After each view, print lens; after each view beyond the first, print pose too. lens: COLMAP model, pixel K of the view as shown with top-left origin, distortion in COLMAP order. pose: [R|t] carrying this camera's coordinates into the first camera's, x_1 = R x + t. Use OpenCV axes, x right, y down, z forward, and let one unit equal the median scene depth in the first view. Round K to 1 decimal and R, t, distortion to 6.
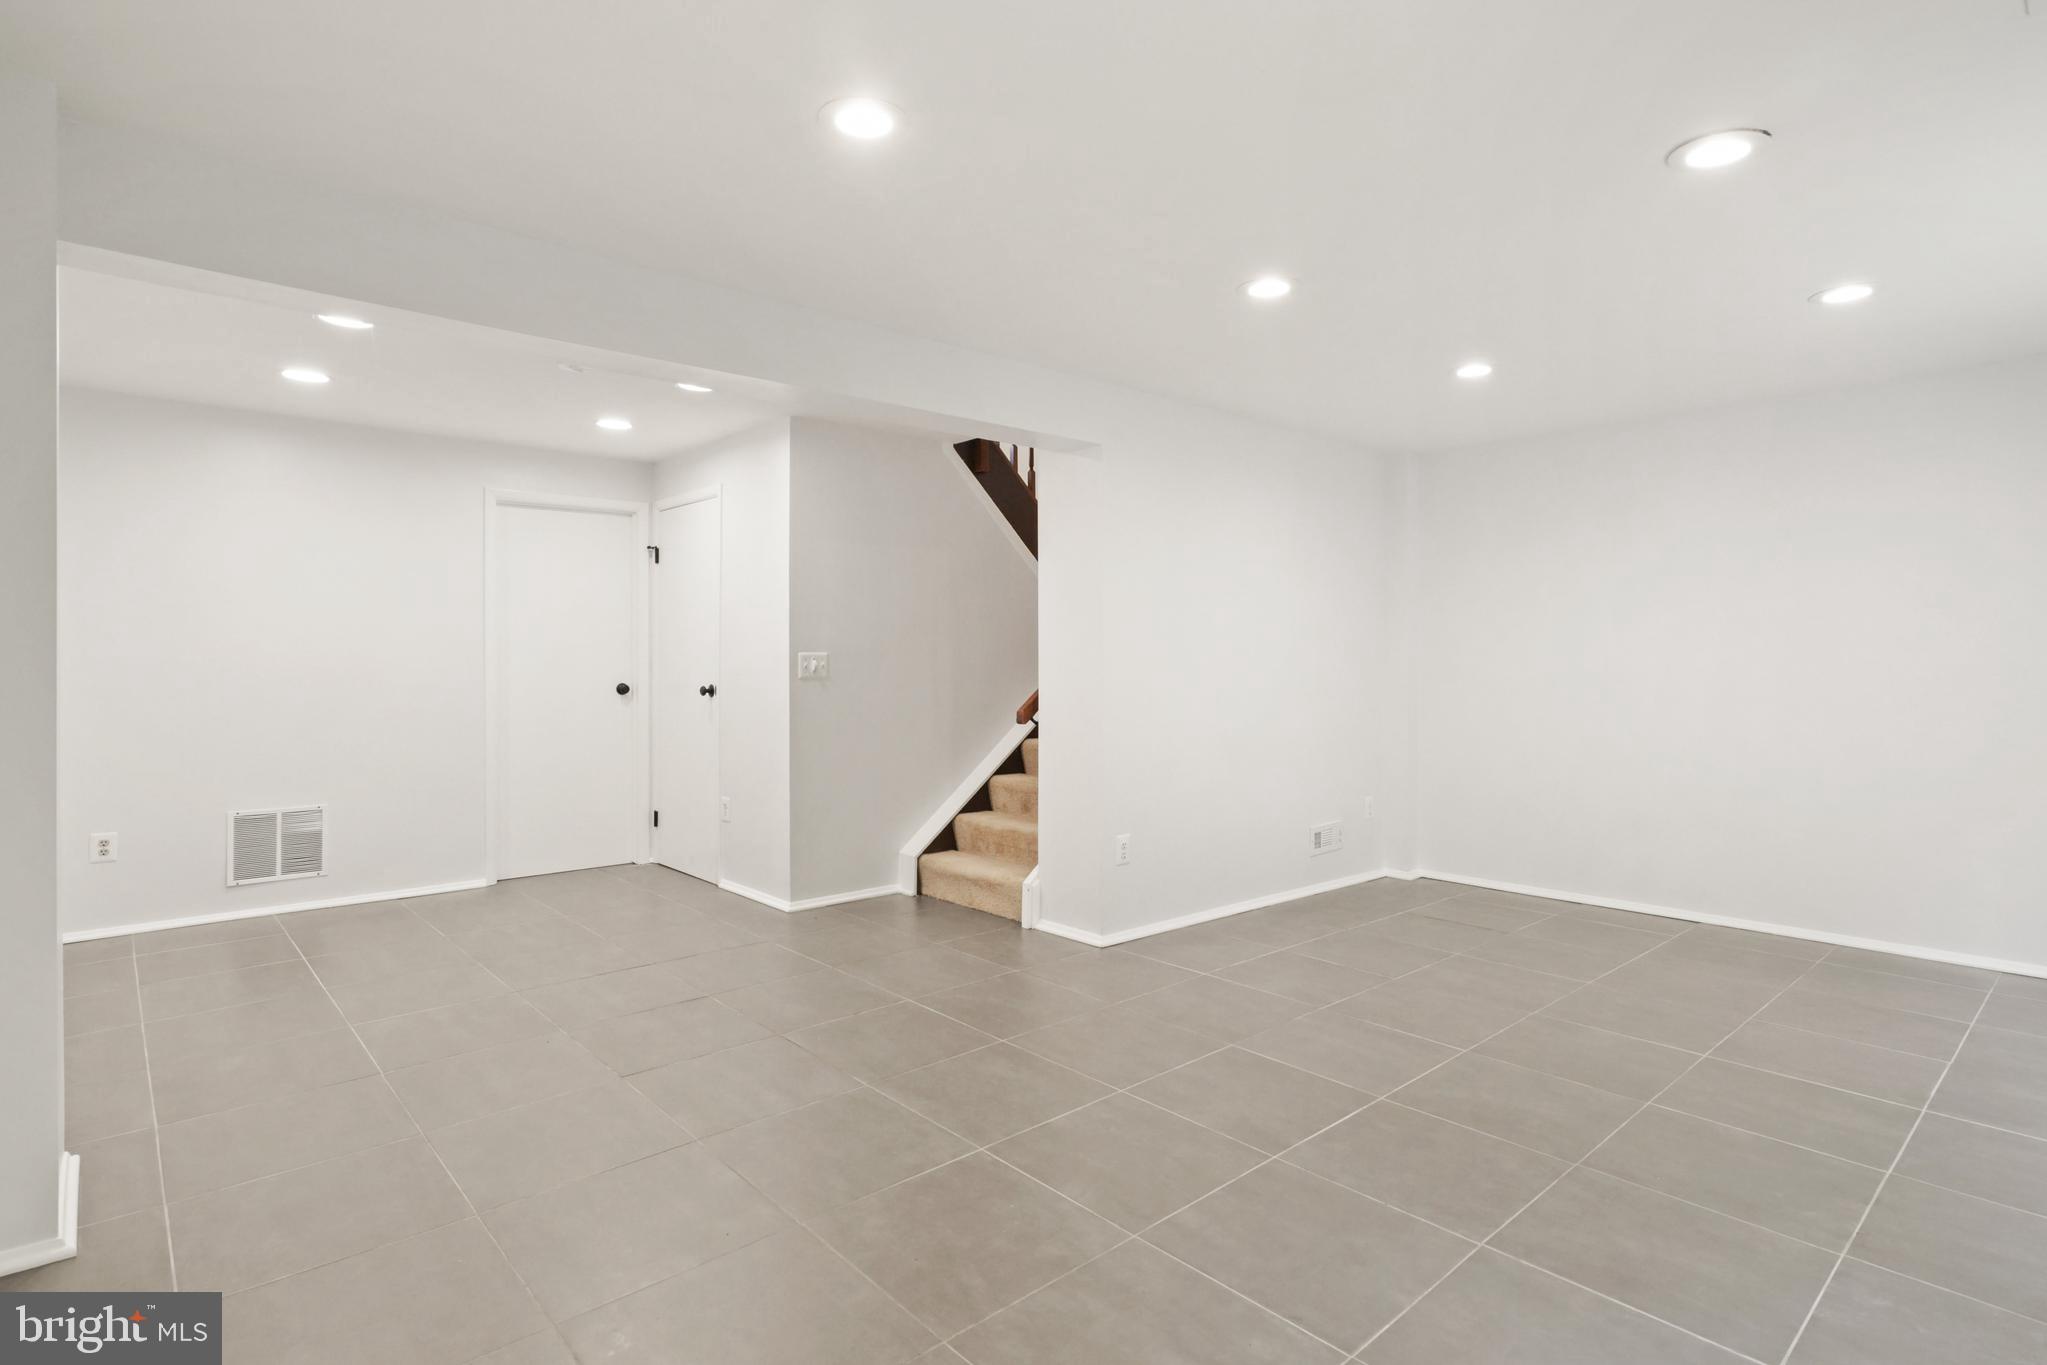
lens RADIAL K [[1039.3, 0, 1020.7], [0, 1039.3, 649.6], [0, 0, 1]] dist [-0.026187, 0.020767]
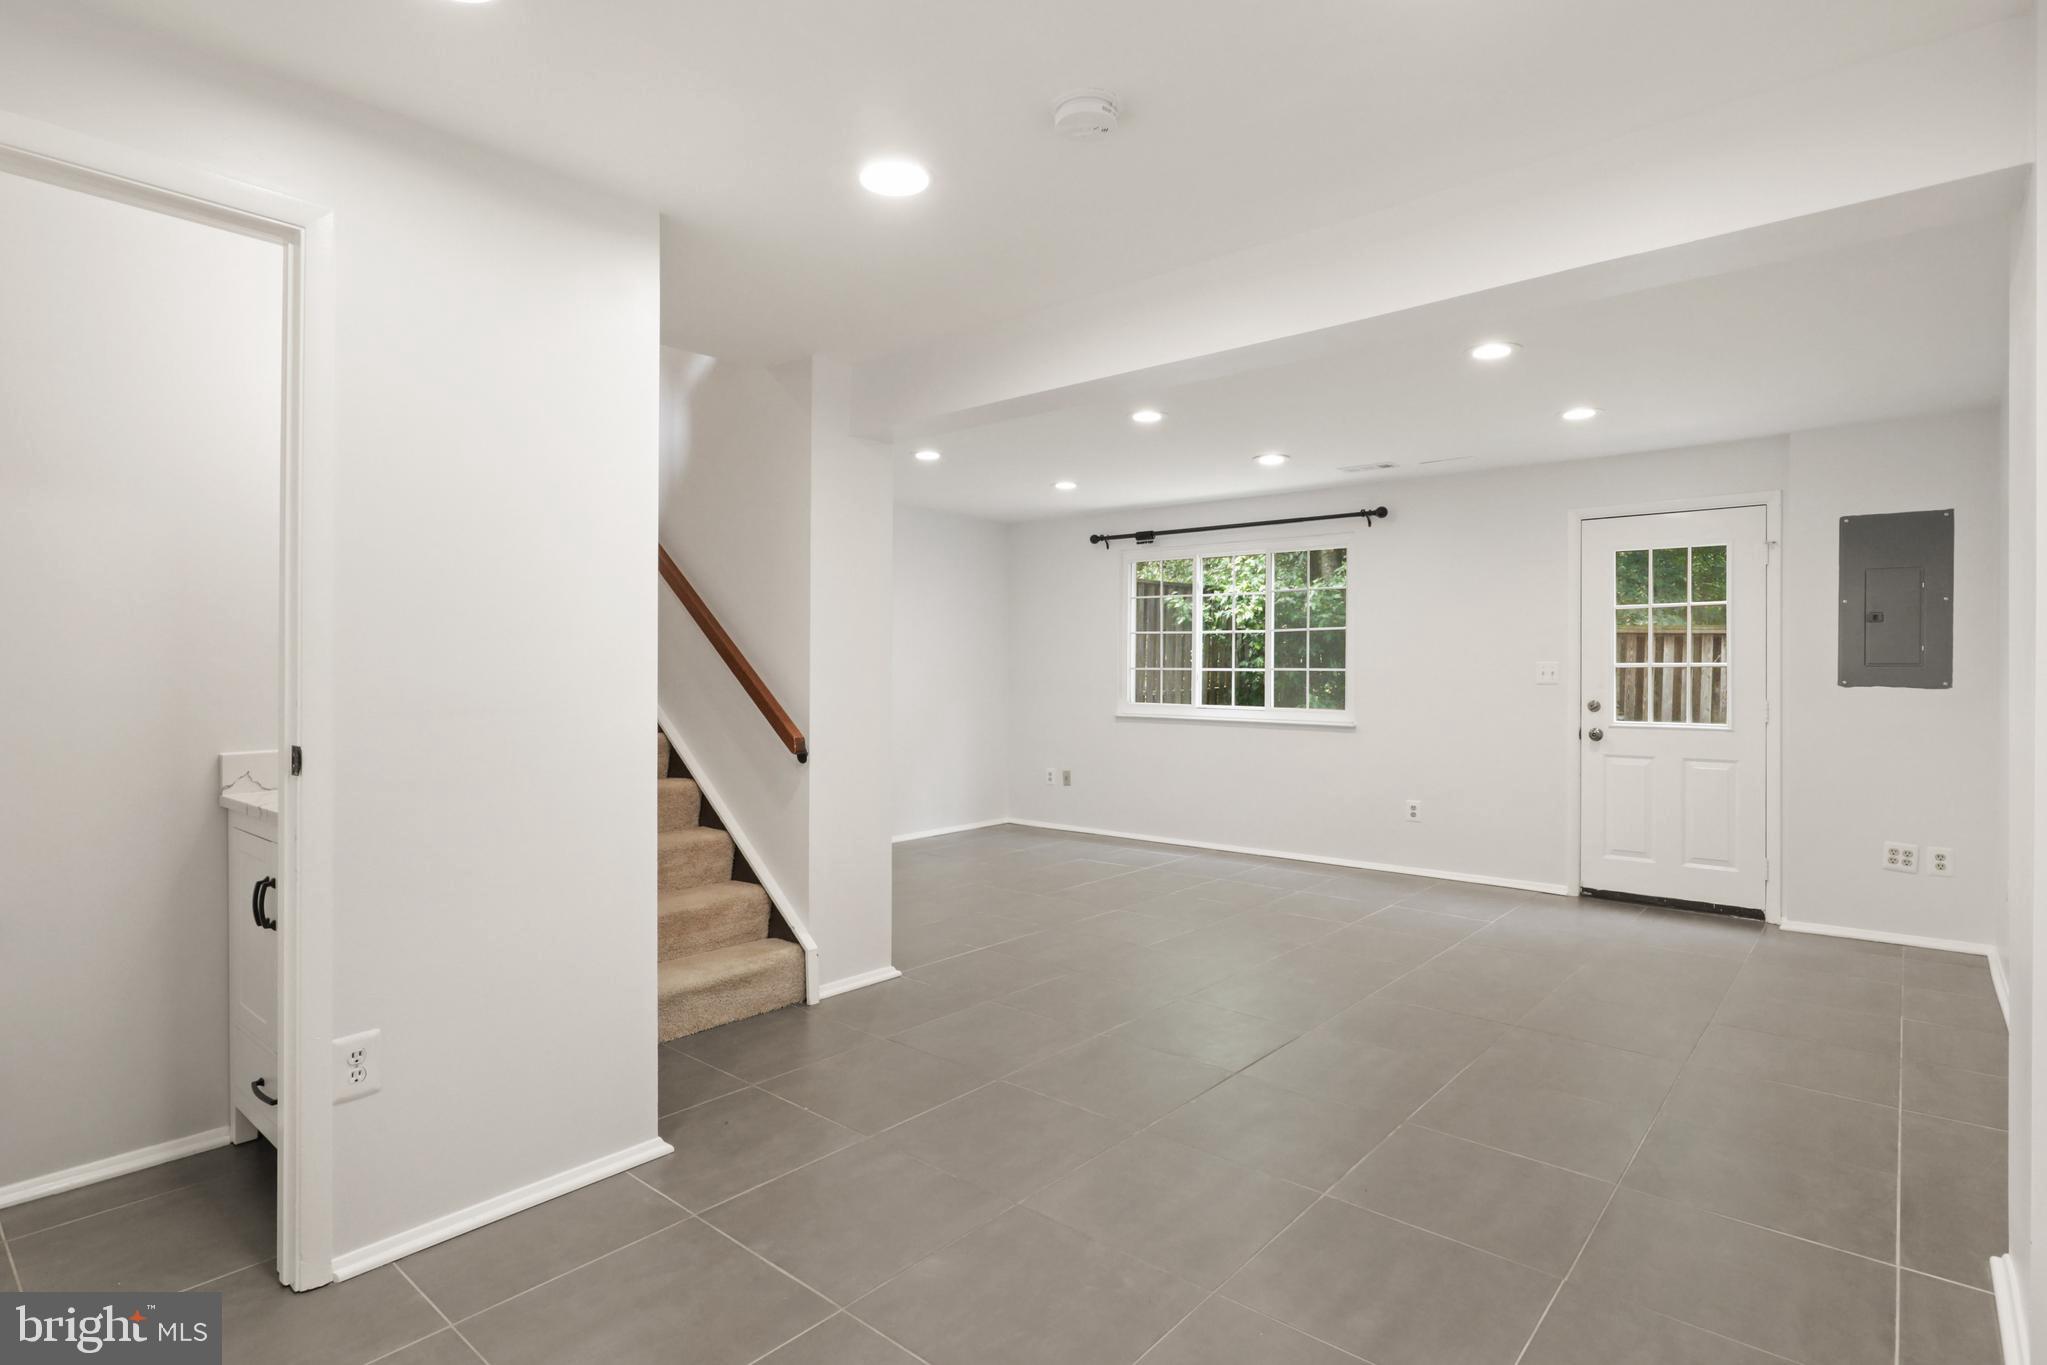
lens RADIAL K [[1036.2, 0, 1020.5], [0, 1036.2, 660.0], [0, 0, 1]] dist [-0.025397, 0.018592]
pose [[-0.123756, 0.006250, 0.992293, -0.776217], [-0.010718, 0.999913, -0.007635, 0.005066], [-0.992255, -0.011580, -0.123678, 0.898075]]
